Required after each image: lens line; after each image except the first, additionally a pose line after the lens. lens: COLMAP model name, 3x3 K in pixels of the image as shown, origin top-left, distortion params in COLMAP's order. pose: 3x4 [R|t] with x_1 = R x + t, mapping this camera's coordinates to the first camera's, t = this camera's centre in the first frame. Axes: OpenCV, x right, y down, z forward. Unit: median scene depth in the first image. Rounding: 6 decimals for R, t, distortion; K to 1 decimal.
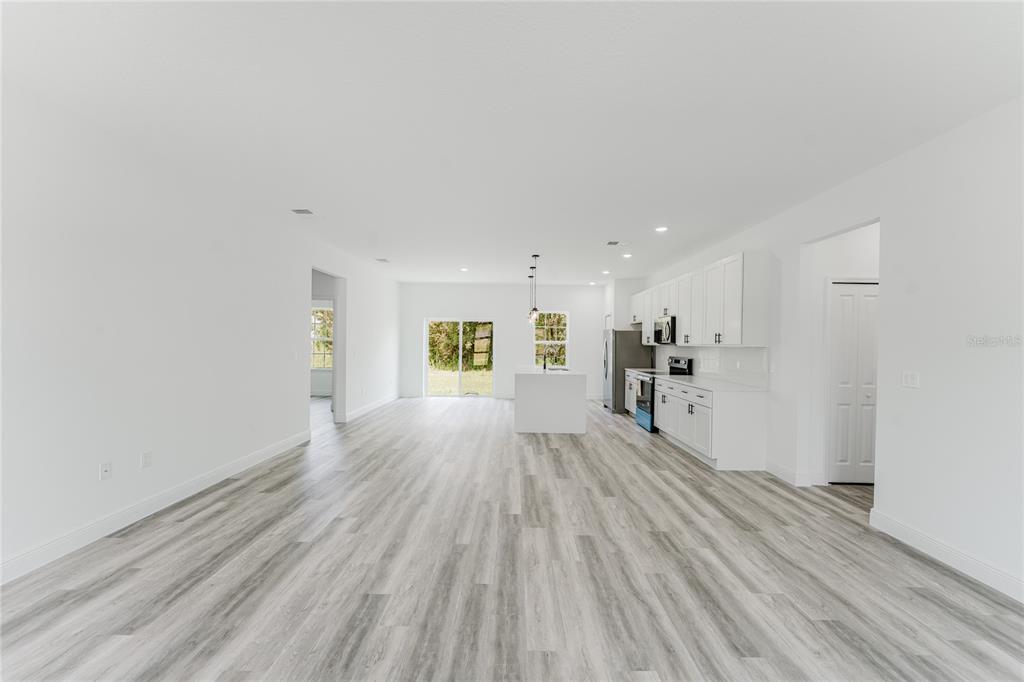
lens RADIAL K [[415.6, 0, 520.0], [0, 415.6, 350.3], [0, 0, 1]] dist [-0.005480, 0.000515]
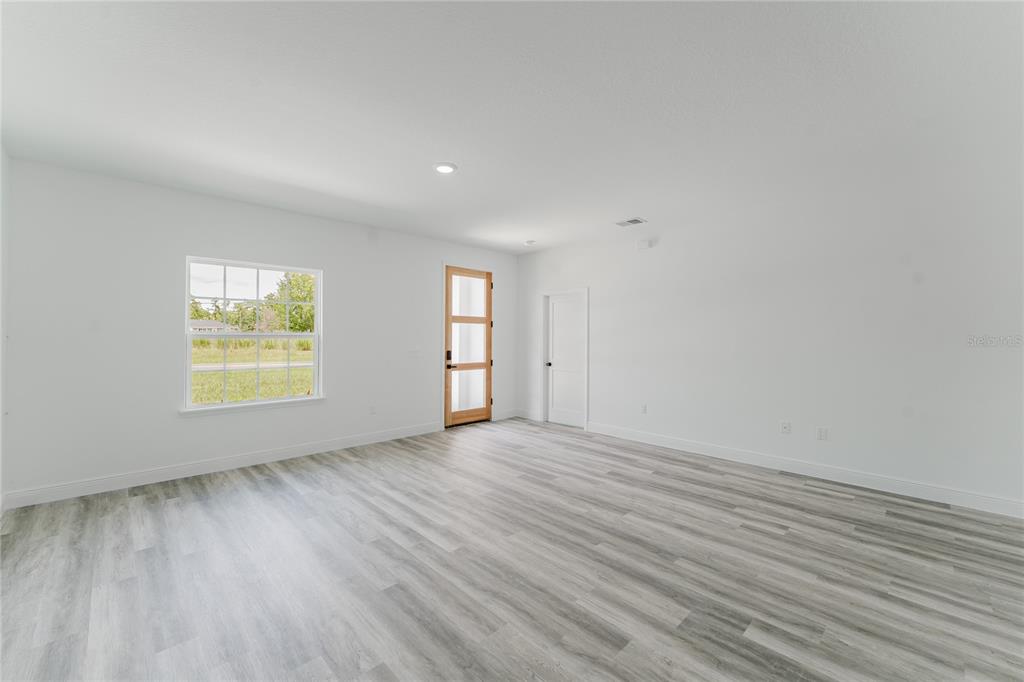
lens RADIAL K [[415.6, 0, 524.9], [0, 415.6, 337.1], [0, 0, 1]] dist [-0.005480, 0.000515]
pose [[-0.714654, -0.015884, -0.699298, 0.554646], [-0.027611, 0.999604, 0.005512, -0.019074], [0.698933, 0.023248, -0.714809, 1.036650]]
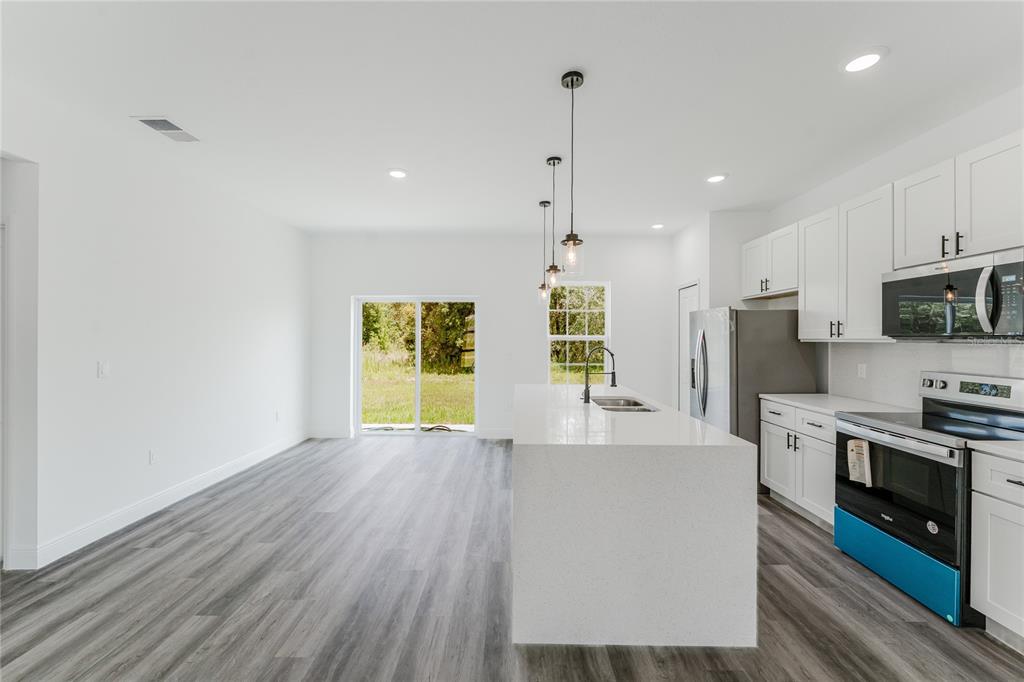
lens RADIAL K [[415.6, 0, 511.1], [0, 415.6, 338.5], [0, 0, 1]] dist [-0.005480, 0.000515]
pose [[0.999910, -0.005844, -0.012037, -0.017083], [0.005620, 0.999812, -0.018535, -0.020716], [0.012144, 0.018466, 0.999756, 1.160719]]
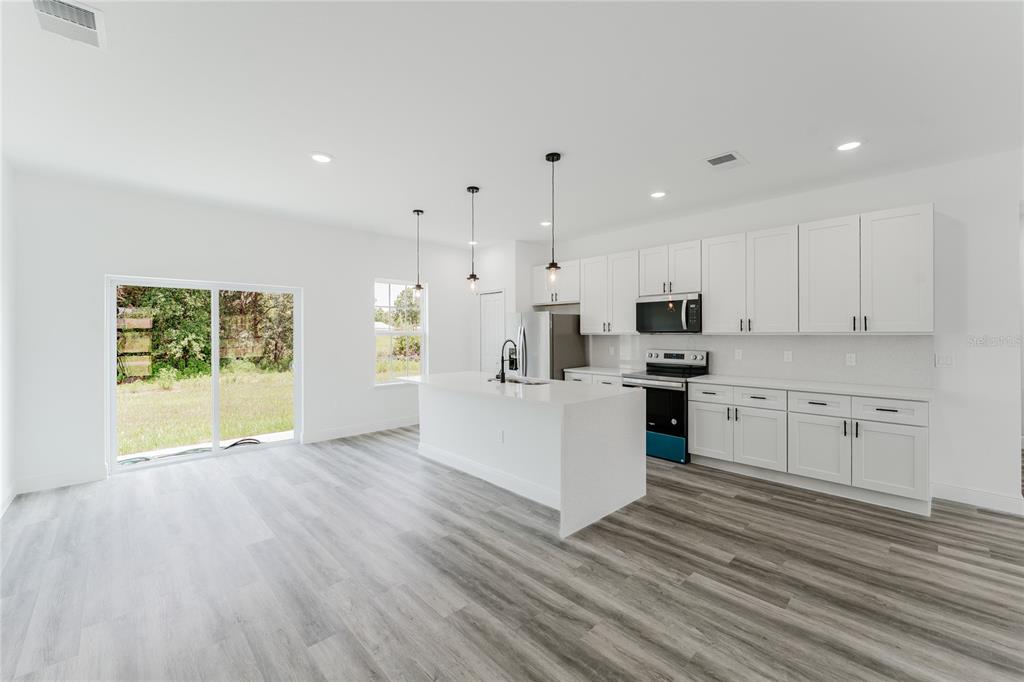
lens RADIAL K [[415.6, 0, 520.7], [0, 415.6, 333.8], [0, 0, 1]] dist [-0.005480, 0.000515]
pose [[0.718937, -0.013614, 0.694942, -0.574781], [0.022987, 0.999727, -0.004196, -0.028994], [-0.694695, 0.018991, 0.719054, 1.175894]]
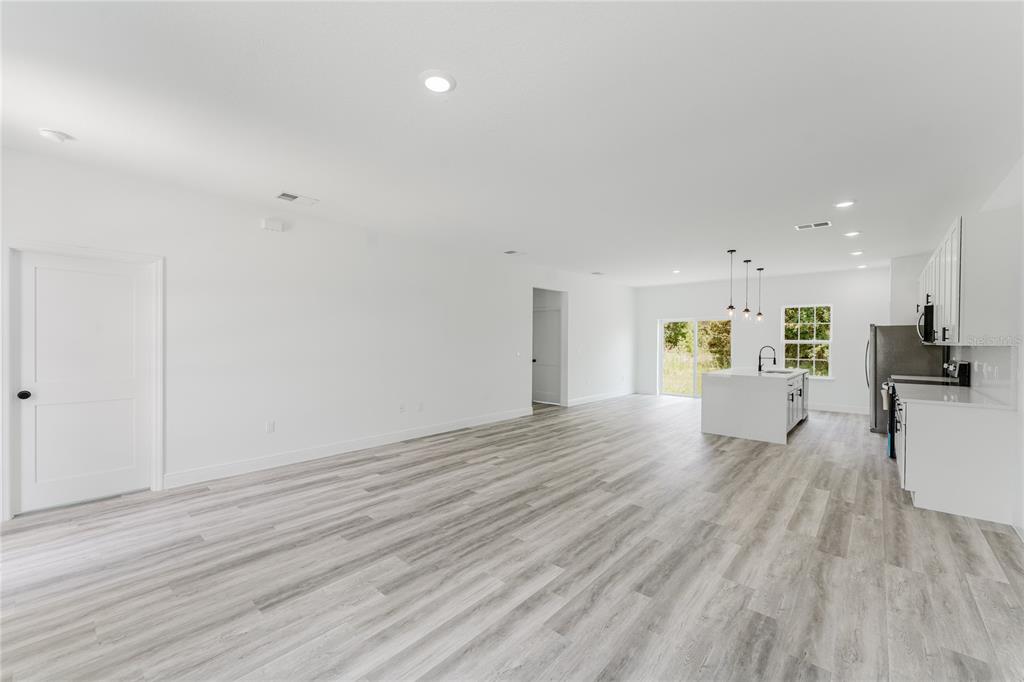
lens RADIAL K [[415.6, 0, 506.2], [0, 415.6, 345.8], [0, 0, 1]] dist [-0.005480, 0.000515]
pose [[0.738619, -0.000162, -0.674123, 0.522475], [-0.007949, 0.999928, -0.008949, 0.004383], [0.674076, 0.011968, 0.738565, -0.098507]]
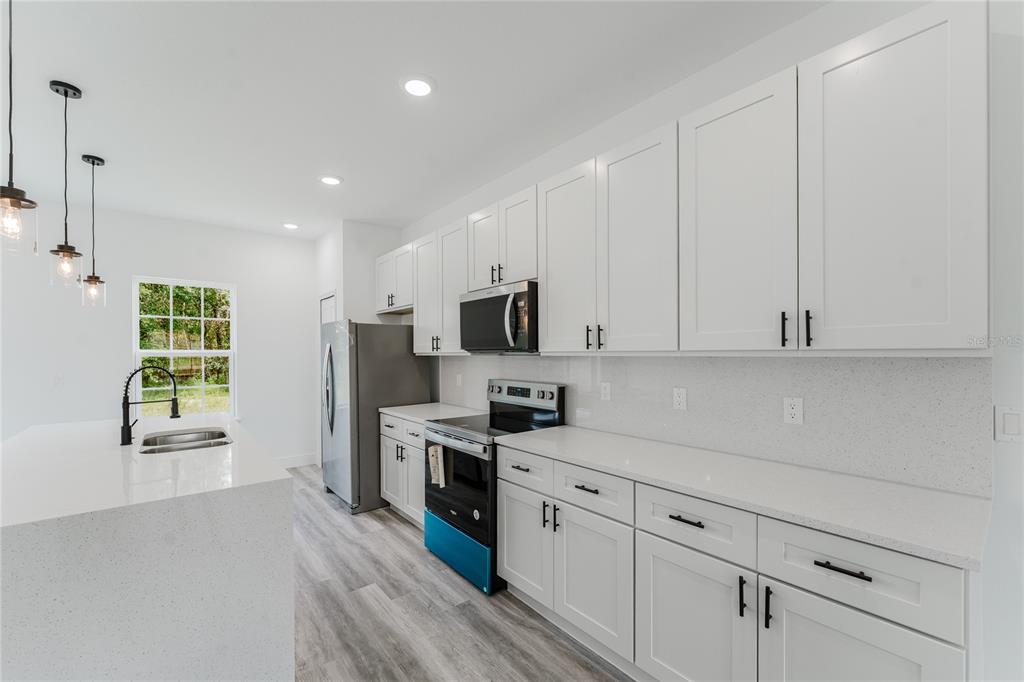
lens RADIAL K [[415.6, 0, 516.4], [0, 415.6, 355.2], [0, 0, 1]] dist [-0.005480, 0.000515]
pose [[0.772574, -0.016787, 0.634702, 0.178417], [0.023847, 0.999712, -0.002587, -0.019380], [-0.634476, 0.017134, 0.772752, 1.183252]]
